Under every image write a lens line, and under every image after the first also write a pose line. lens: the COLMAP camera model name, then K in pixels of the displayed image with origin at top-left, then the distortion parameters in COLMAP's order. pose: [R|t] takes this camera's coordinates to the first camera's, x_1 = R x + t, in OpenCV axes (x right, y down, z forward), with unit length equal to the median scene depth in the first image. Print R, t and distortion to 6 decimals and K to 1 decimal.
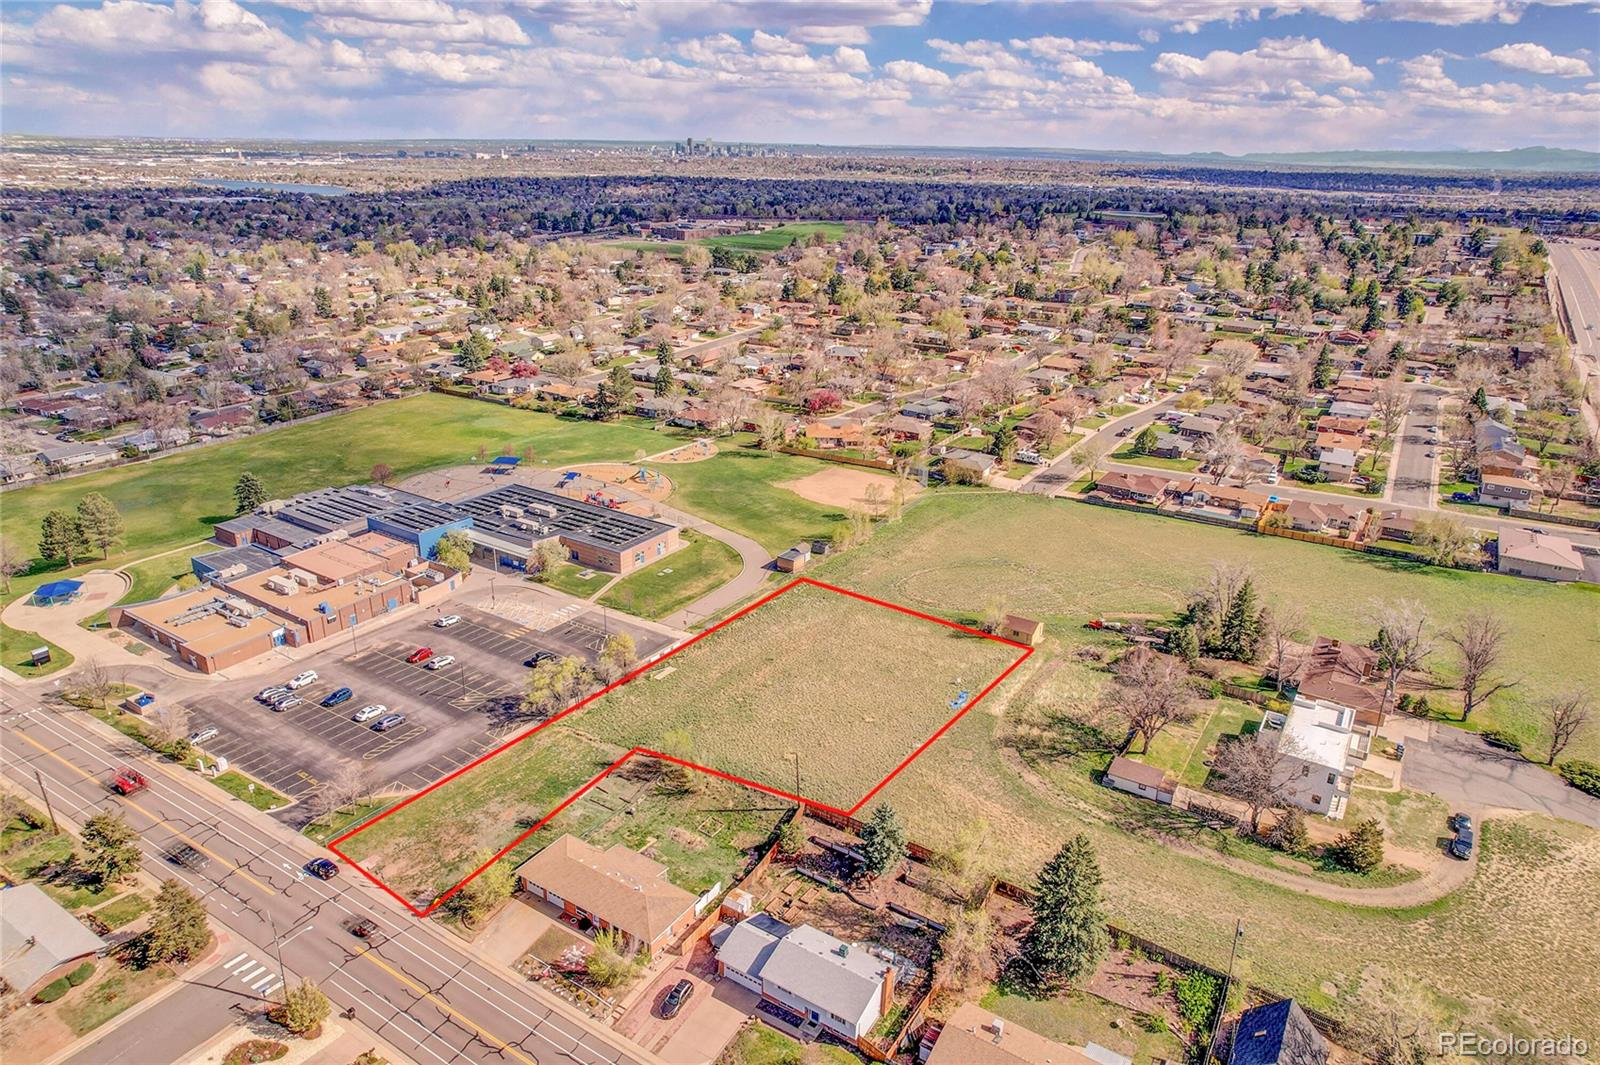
lens RADIAL K [[1020.2, 0, 798.1], [0, 1020.2, 534.2], [0, 0, 1]] dist [-0.074219, 0.065675]
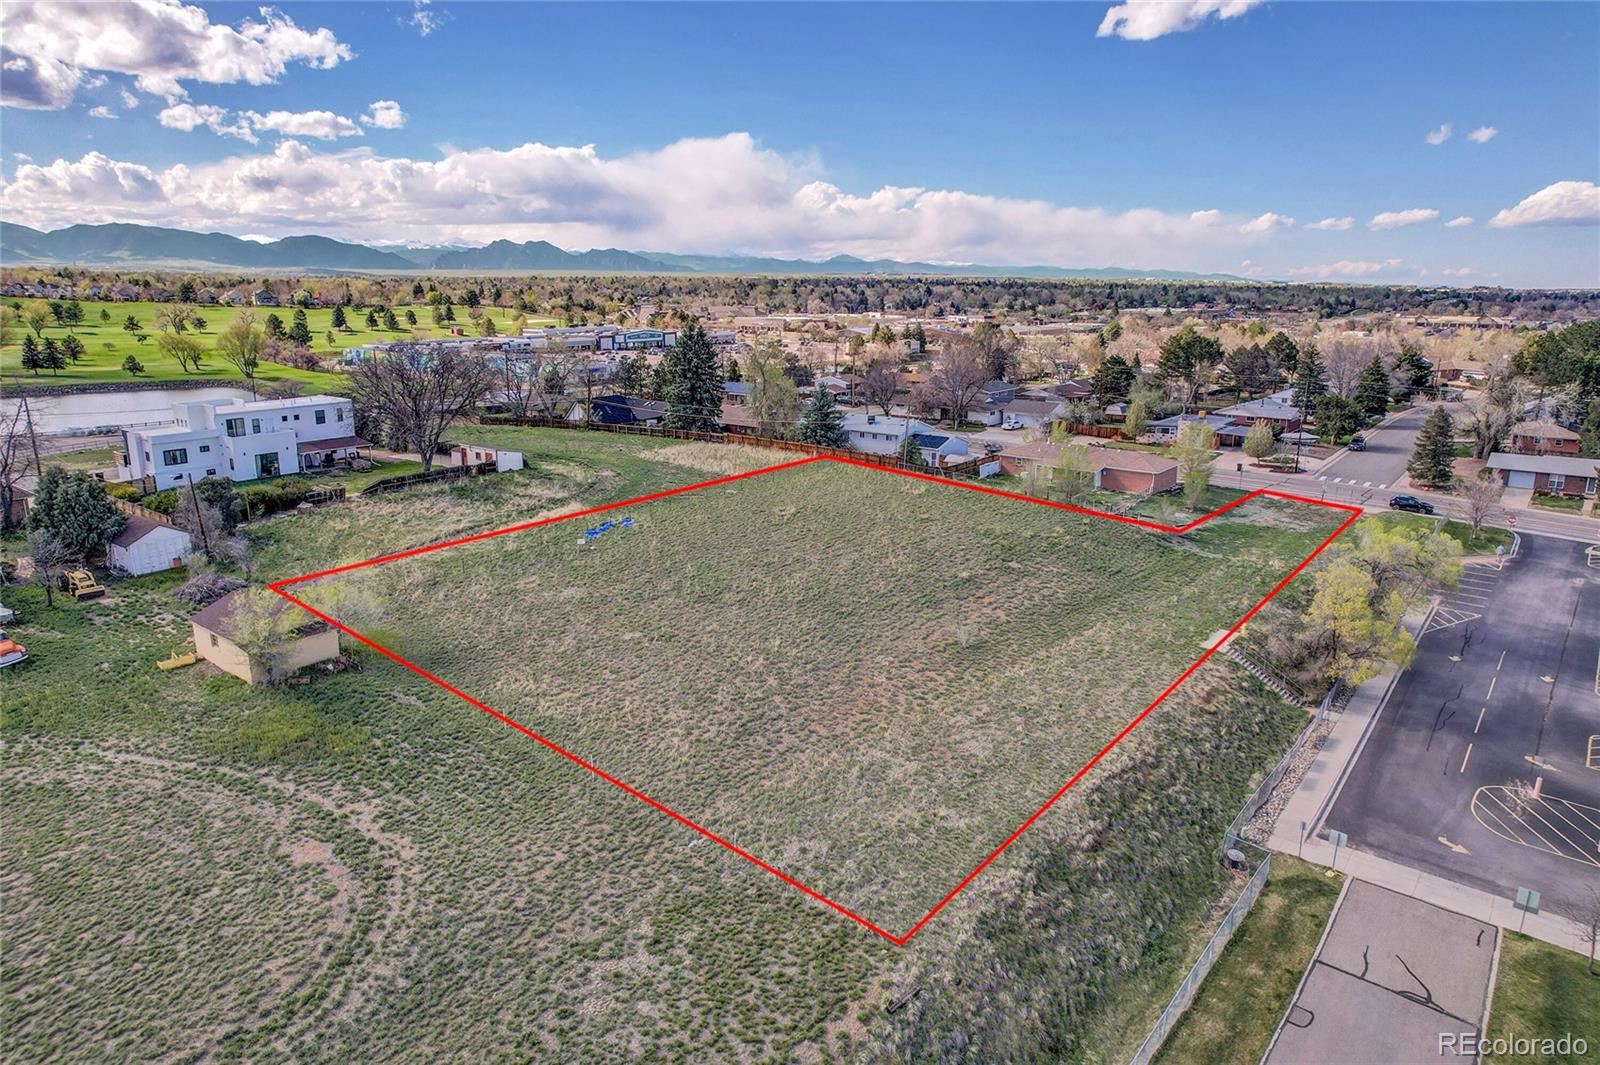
lens RADIAL K [[1020.2, 0, 798.1], [0, 1020.2, 534.2], [0, 0, 1]] dist [-0.074219, 0.065675]
pose [[-0.994167, -0.048048, 0.096560, 0.001847], [0.016485, 0.817070, 0.576302, -0.109830], [-0.106586, 0.574532, -0.811512, 1.048408]]
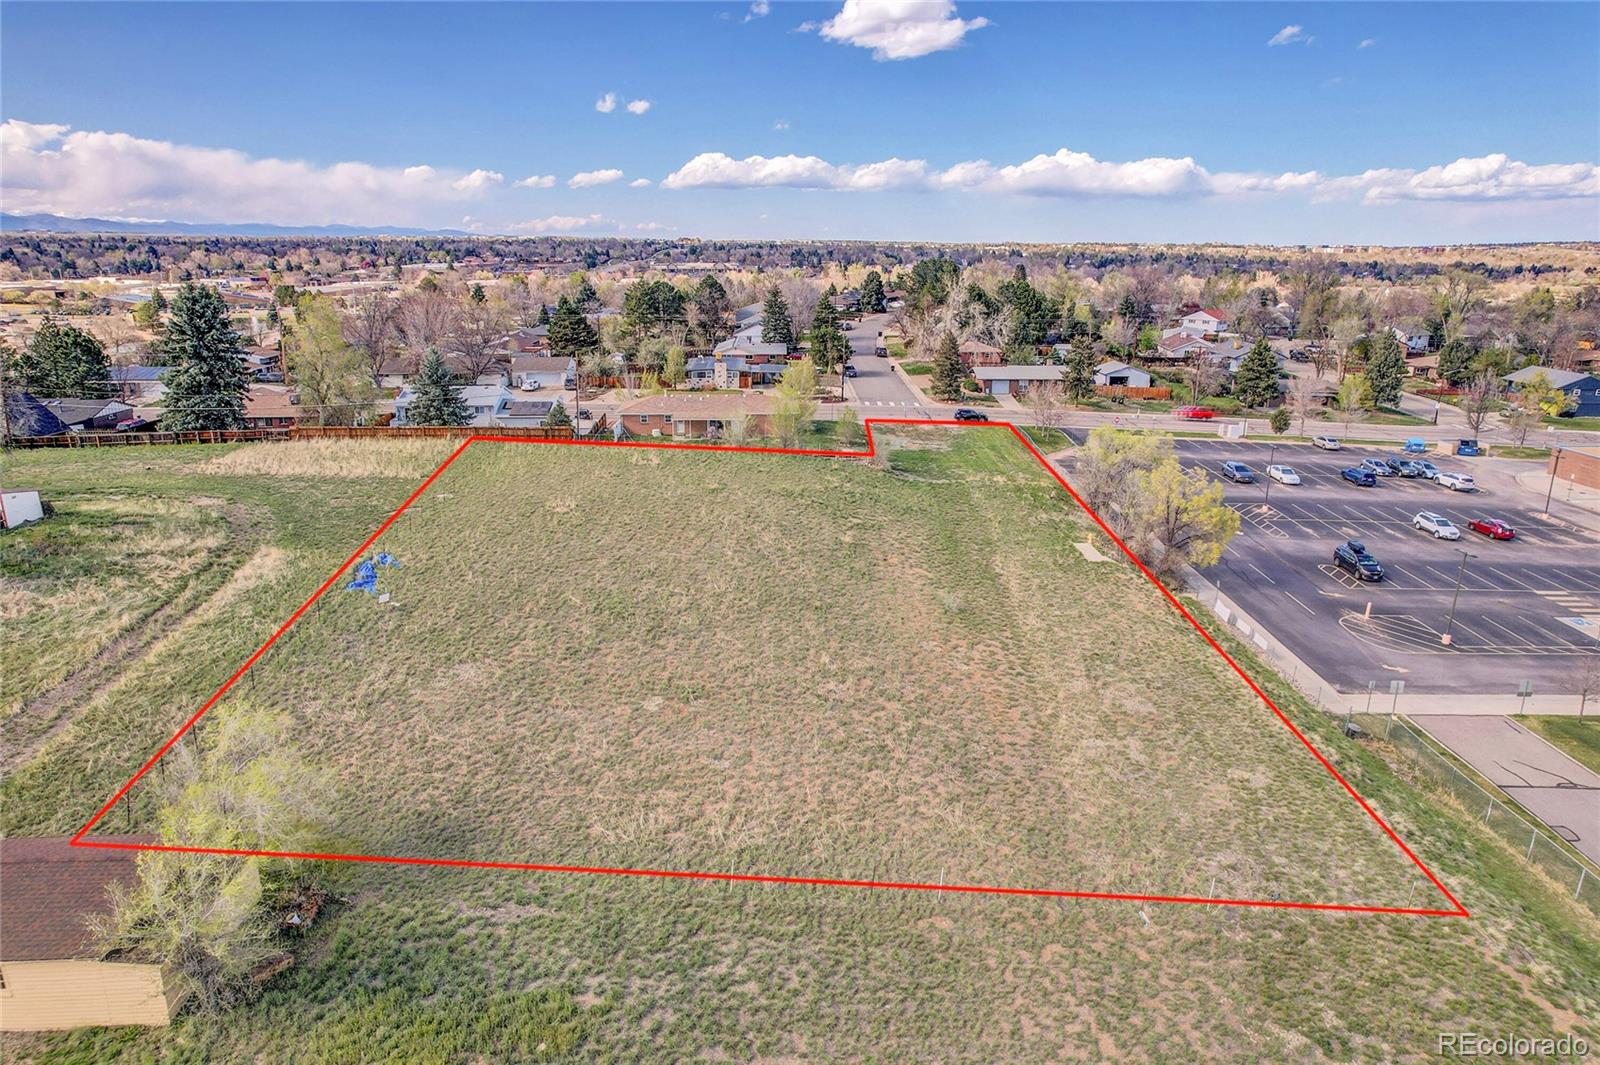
lens RADIAL K [[1020.2, 0, 798.1], [0, 1020.2, 534.2], [0, 0, 1]] dist [-0.074219, 0.065675]
pose [[-0.823083, 0.135213, -0.551591, 0.168611], [-0.224538, 0.814633, 0.534748, -0.060221], [0.521649, 0.563995, -0.640150, 0.956005]]
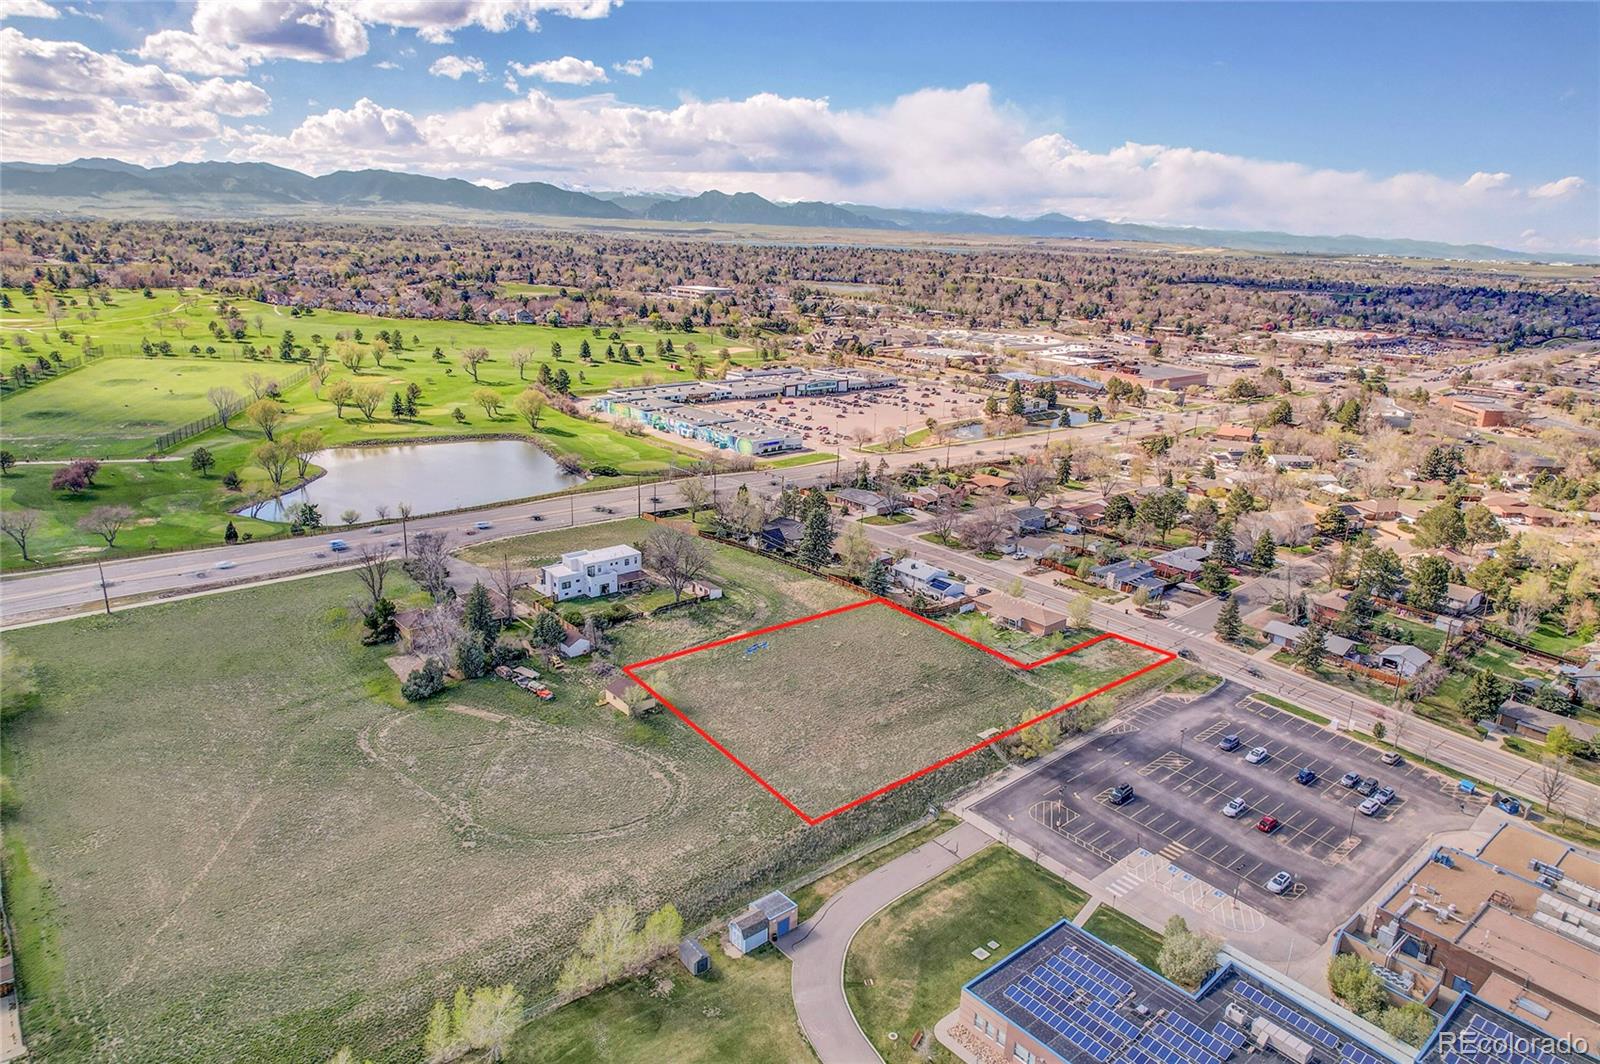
lens RADIAL K [[1020.2, 0, 798.1], [0, 1020.2, 533.7], [0, 0, 1]] dist [-0.074219, 0.065675]
pose [[-0.954301, -0.129381, 0.269389, -0.157118], [0.062524, 0.795038, 0.603328, -0.521722], [-0.292233, 0.592600, -0.750616, 1.352602]]
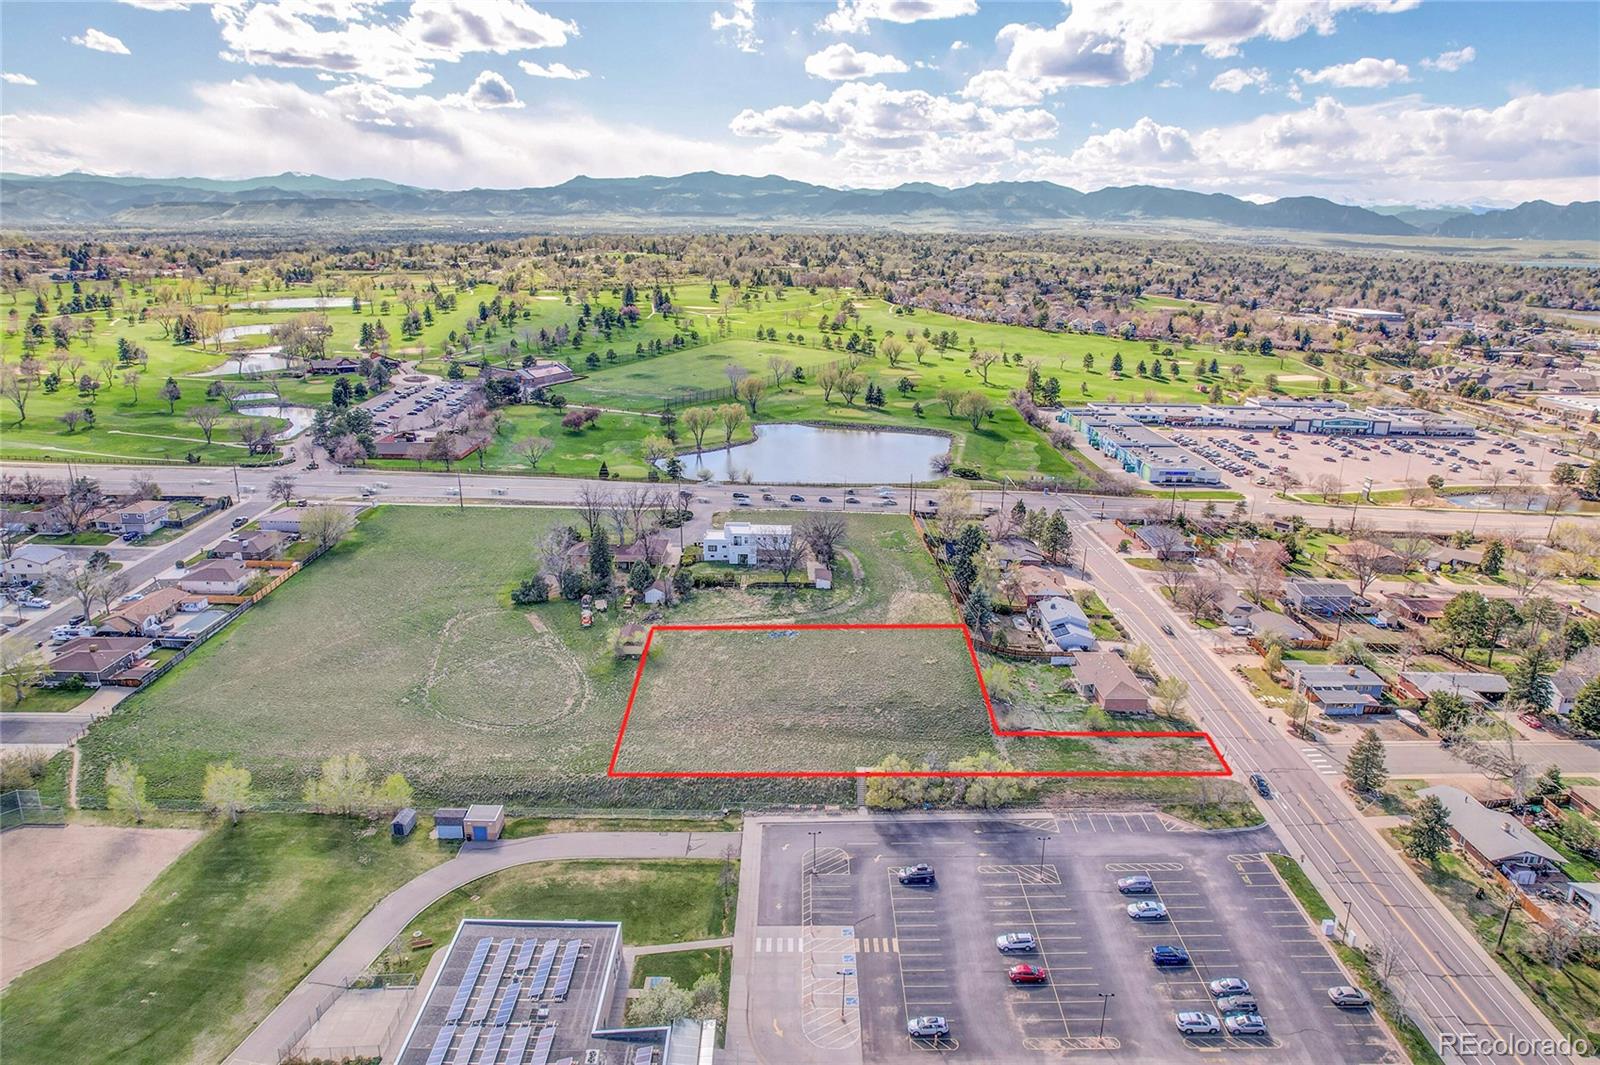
lens RADIAL K [[1027.2, 0, 794.7], [0, 1027.2, 516.1], [0, 0, 1]] dist [-0.080870, 0.069250]
pose [[-0.540851, -0.257873, 0.800614, -0.627423], [0.276138, 0.844650, 0.458600, -0.409856], [-0.794499, 0.469114, -0.385621, 1.036421]]
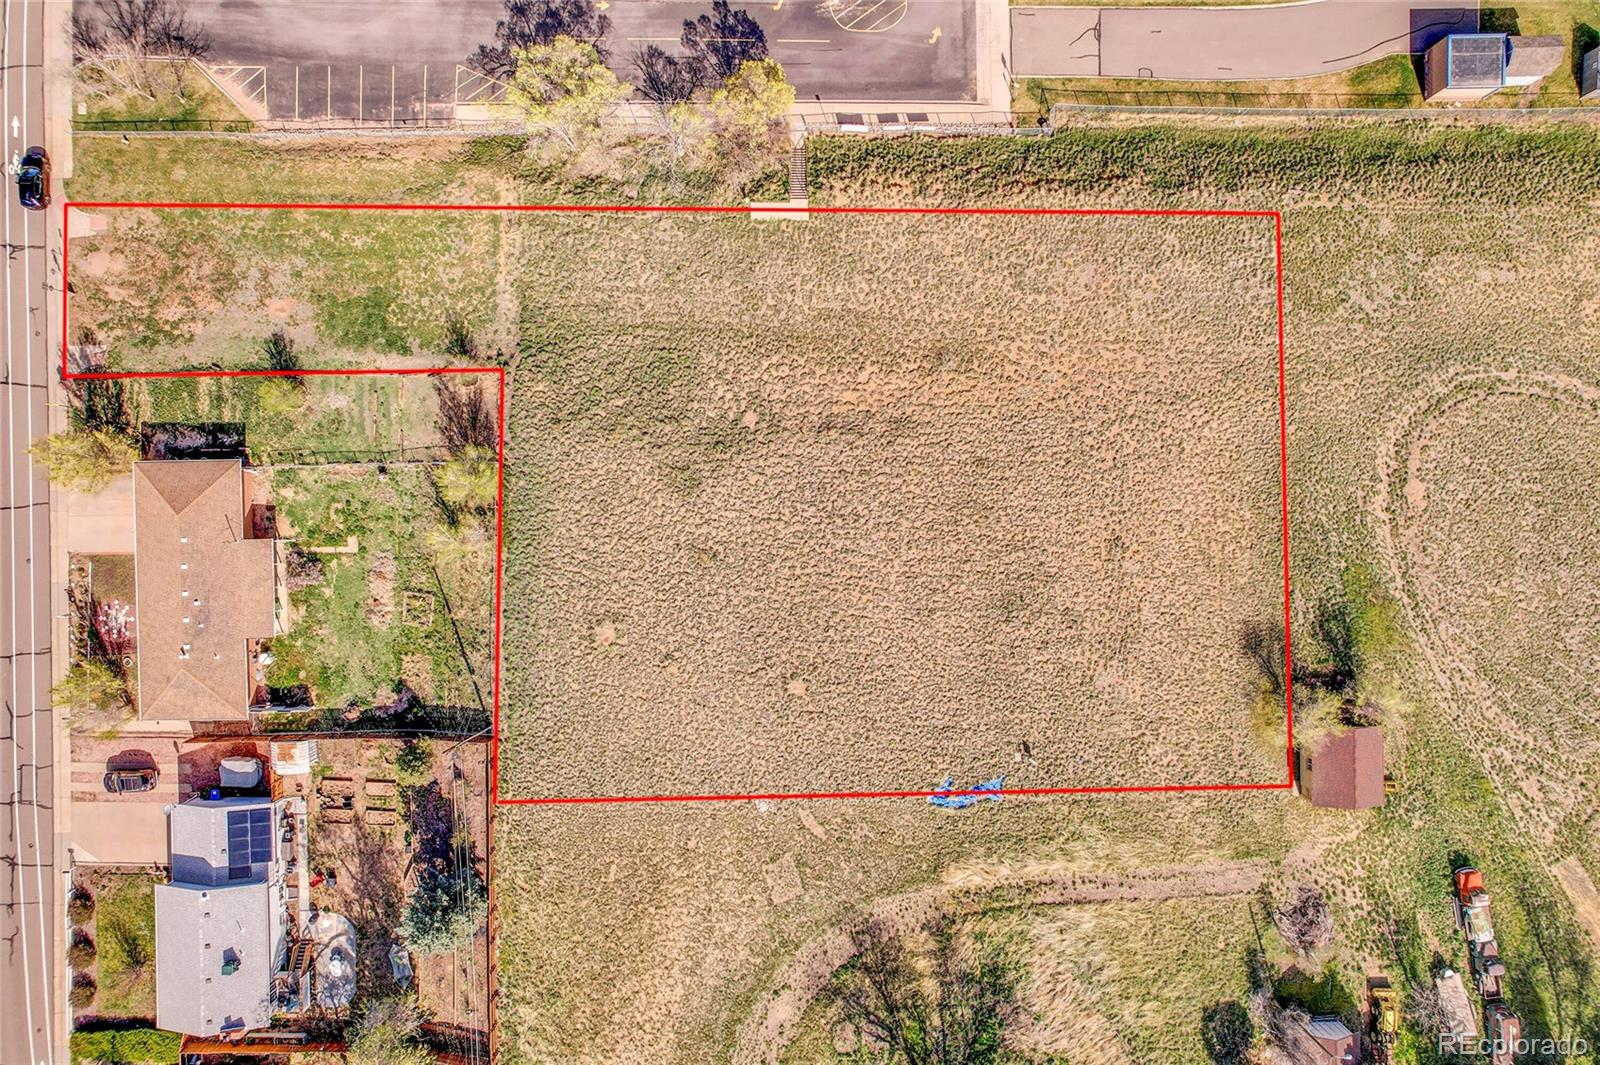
lens RADIAL K [[1020.2, 0, 798.1], [0, 1020.2, 534.2], [0, 0, 1]] dist [-0.074219, 0.065675]
pose [[0.545130, 0.838338, -0.004785, 0.004259], [-0.292717, 0.195682, 0.935962, -0.227535], [0.785589, -0.508821, 0.352068, 0.598458]]
